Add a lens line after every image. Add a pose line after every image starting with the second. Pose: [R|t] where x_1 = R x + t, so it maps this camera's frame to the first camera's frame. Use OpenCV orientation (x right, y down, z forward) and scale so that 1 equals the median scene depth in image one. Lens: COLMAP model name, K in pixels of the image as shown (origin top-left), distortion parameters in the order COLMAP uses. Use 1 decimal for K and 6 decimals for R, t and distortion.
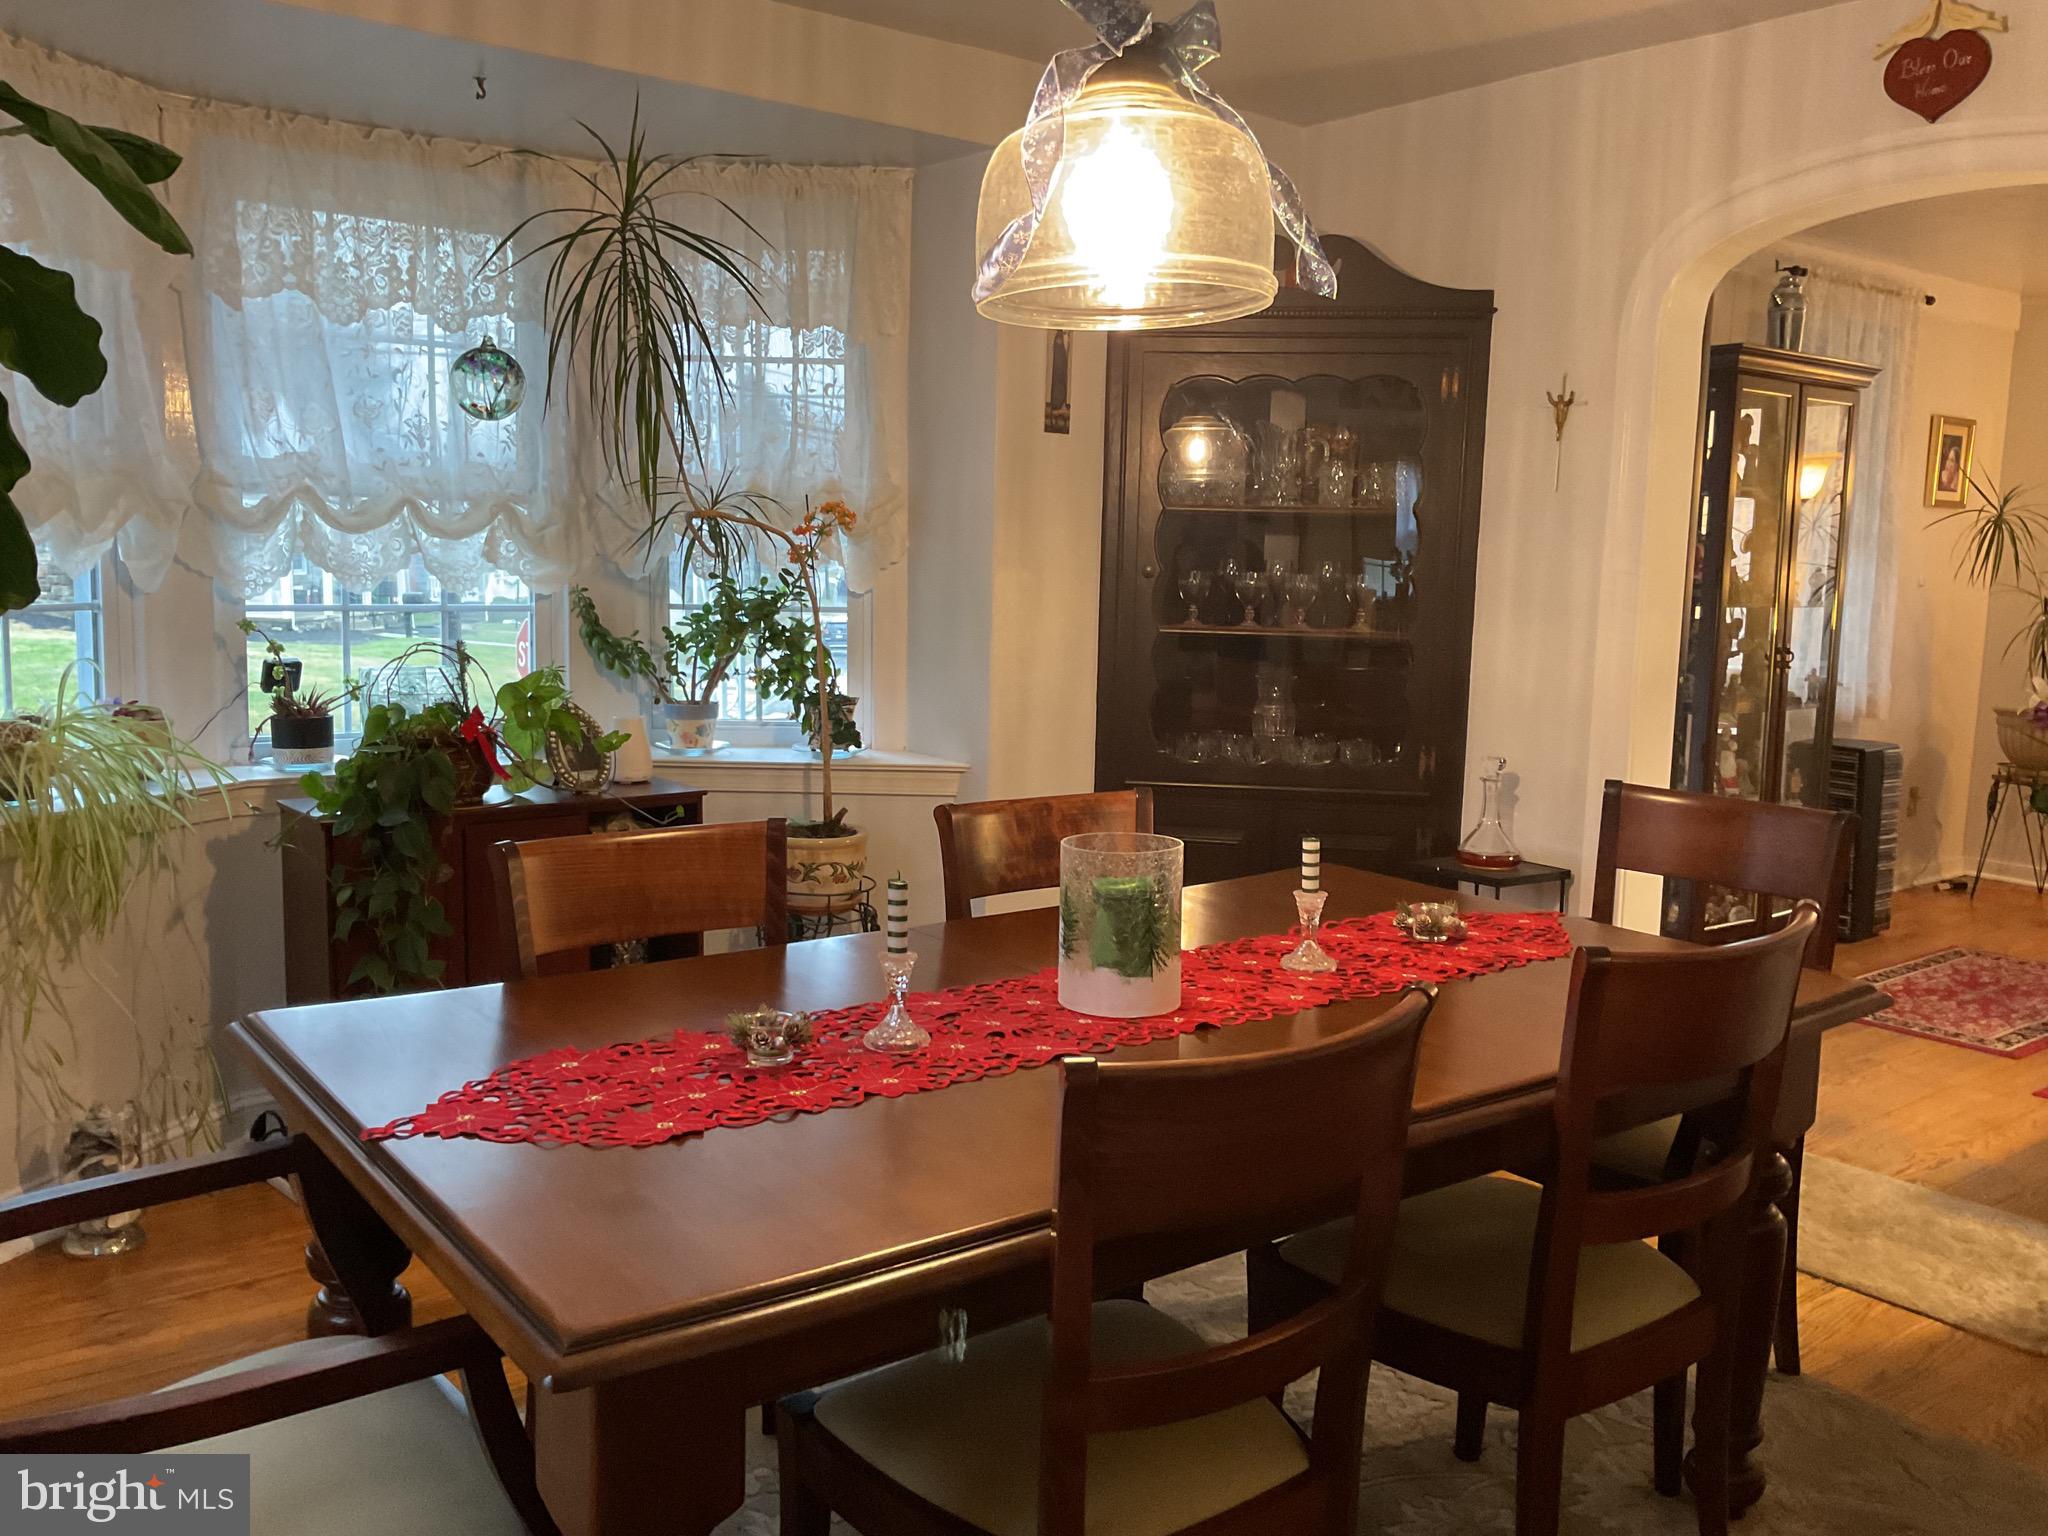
lens RADIAL K [[1696.7, 0, 1027.7], [0, 1696.7, 776.9], [0, 0, 1]] dist [0.059211, -0.095293]
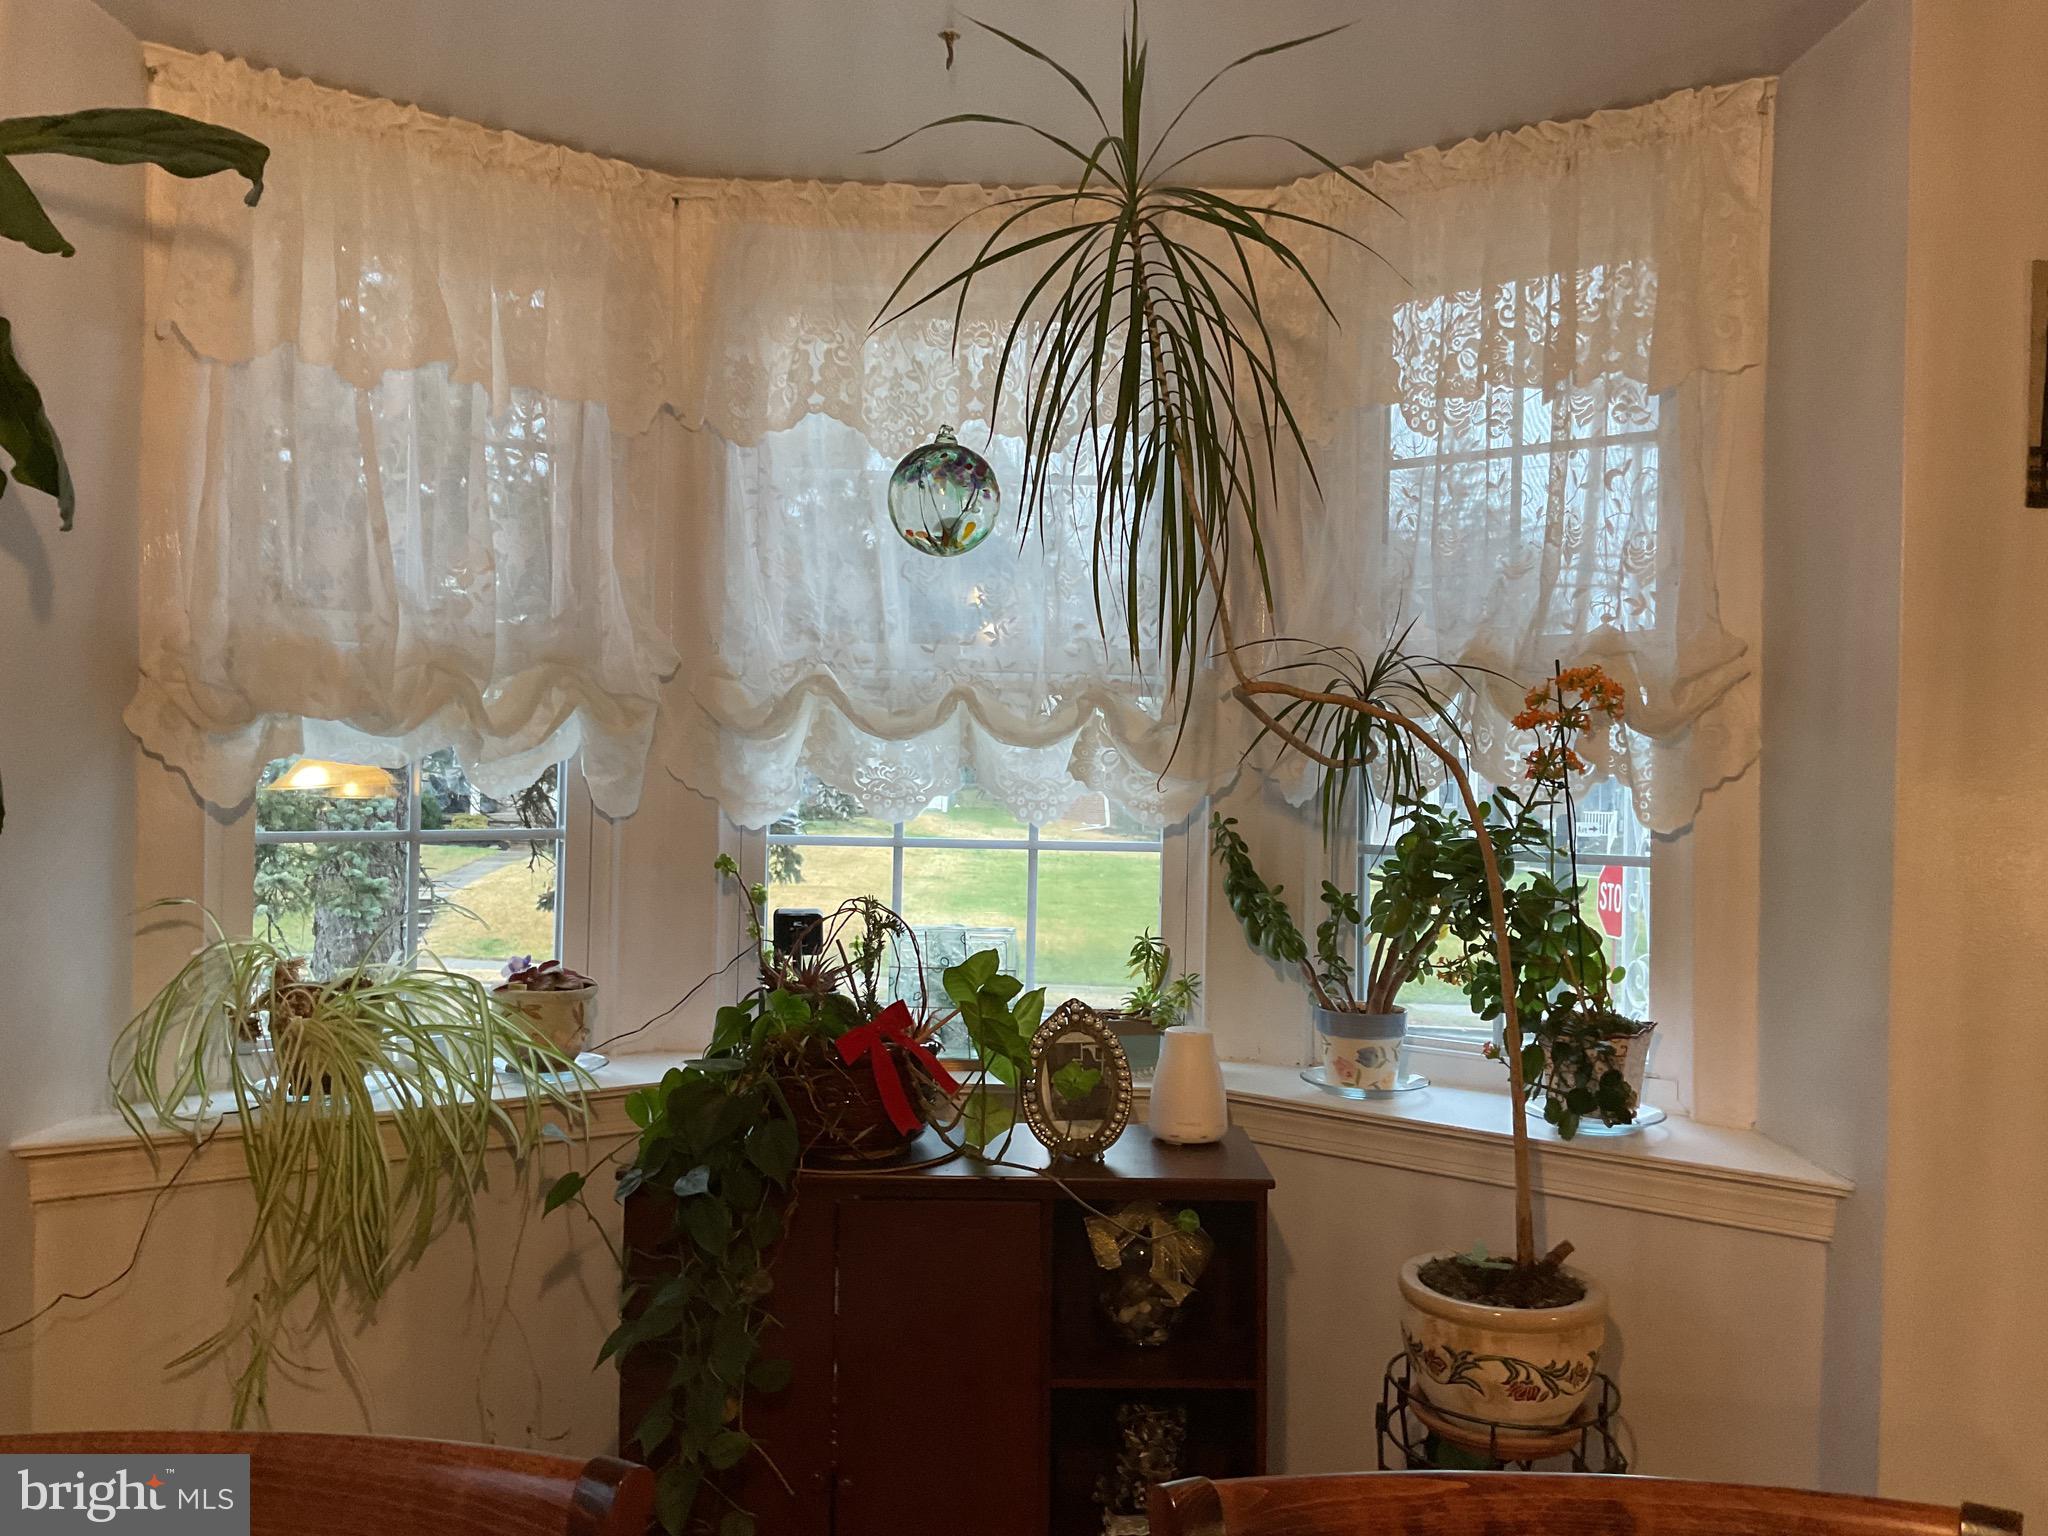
lens RADIAL K [[1696.7, 0, 1009.8], [0, 1696.7, 772.0], [0, 0, 1]] dist [0.059211, -0.095293]
pose [[0.791421, -0.005152, -0.611250, 0.077168], [-0.080696, 0.990332, -0.112829, -0.050782], [0.605922, 0.138620, 0.783354, 0.456912]]
